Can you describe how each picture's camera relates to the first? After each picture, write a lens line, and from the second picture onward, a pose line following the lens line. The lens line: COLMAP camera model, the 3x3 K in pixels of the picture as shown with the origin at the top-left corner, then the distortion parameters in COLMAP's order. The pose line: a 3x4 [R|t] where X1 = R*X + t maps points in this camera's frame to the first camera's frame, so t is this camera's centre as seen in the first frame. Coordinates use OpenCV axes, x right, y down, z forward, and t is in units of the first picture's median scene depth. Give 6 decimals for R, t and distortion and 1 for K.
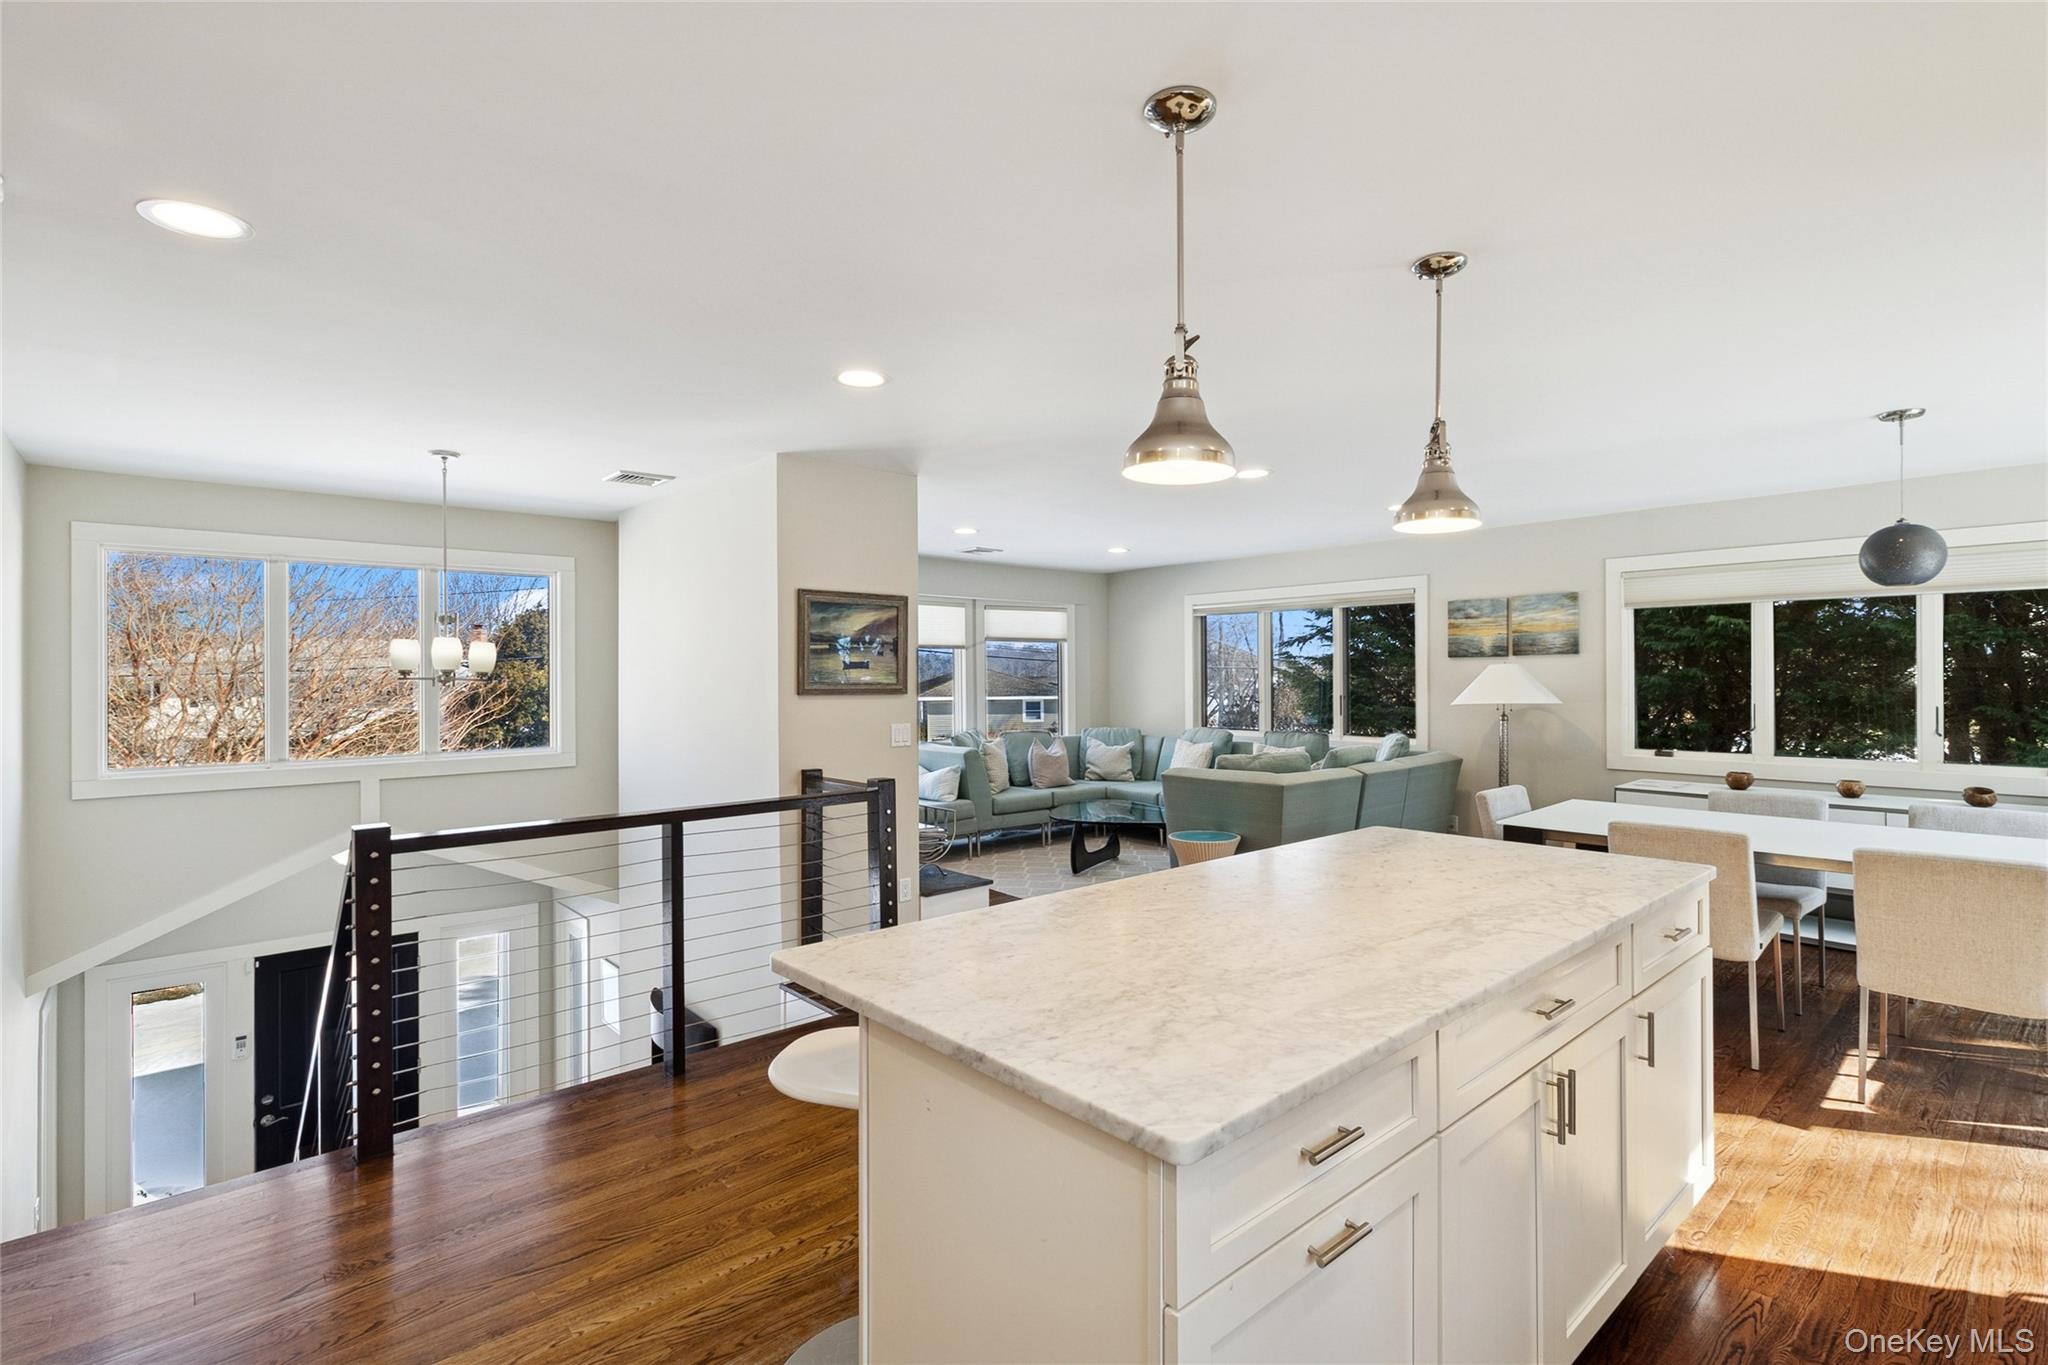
lens RADIAL K [[959.7, 0, 1044.7], [0, 959.7, 676.9], [0, 0, 1]] dist [-0.002181, 0.000801]
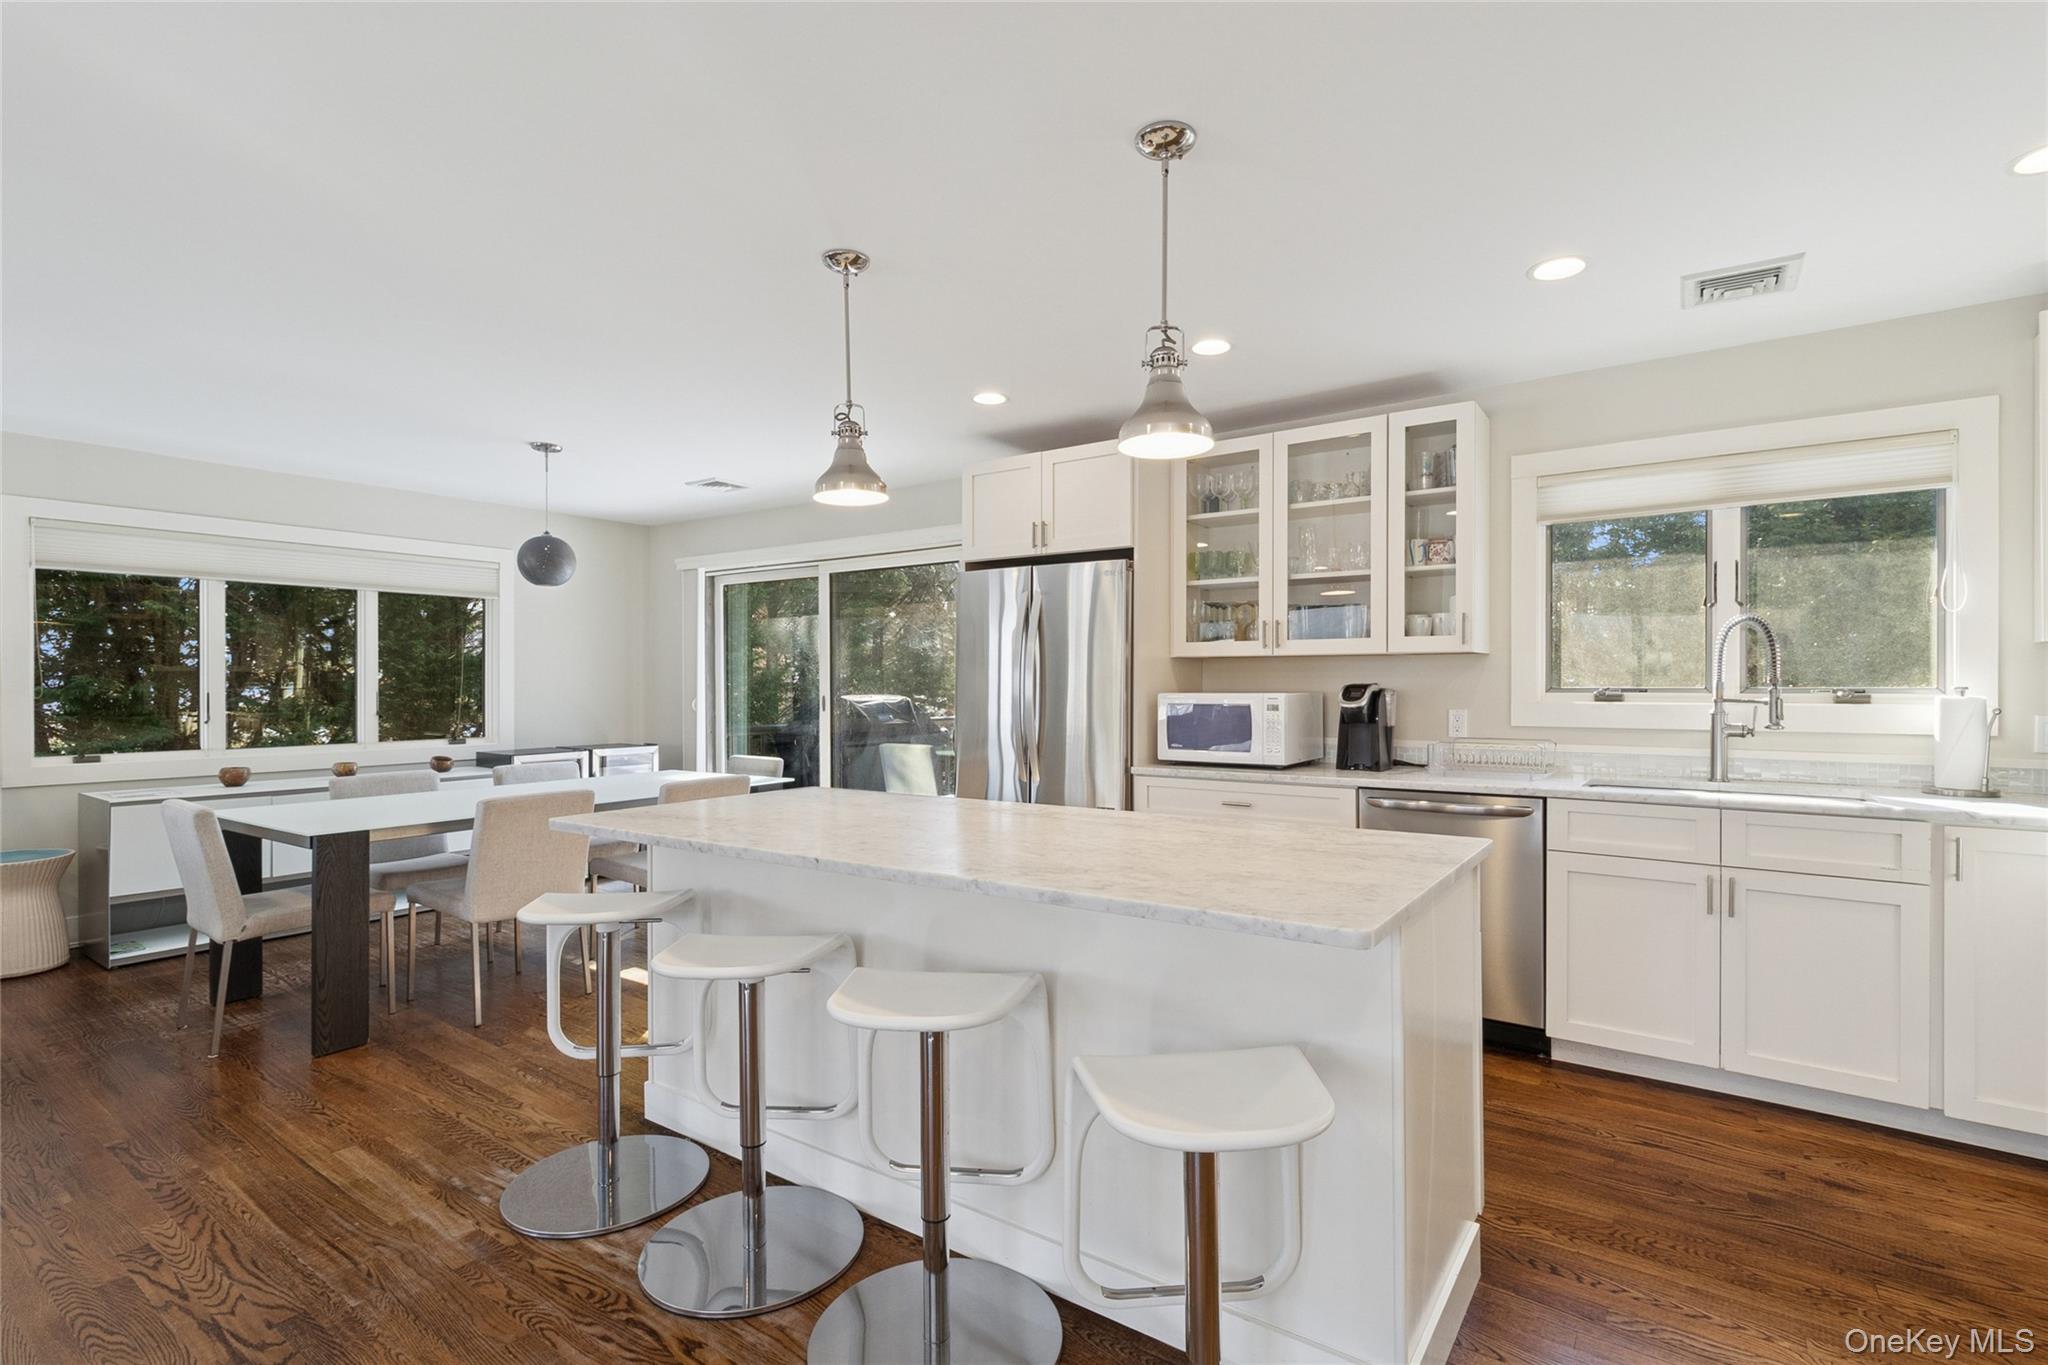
lens RADIAL K [[959.7, 0, 1039.0], [0, 959.7, 686.8], [0, 0, 1]] dist [-0.002181, 0.000801]
pose [[-0.192375, -0.003966, 0.981313, -0.273678], [-0.002717, 0.999990, 0.003508, 0.016195], [-0.981318, -0.001992, -0.192384, 0.374249]]
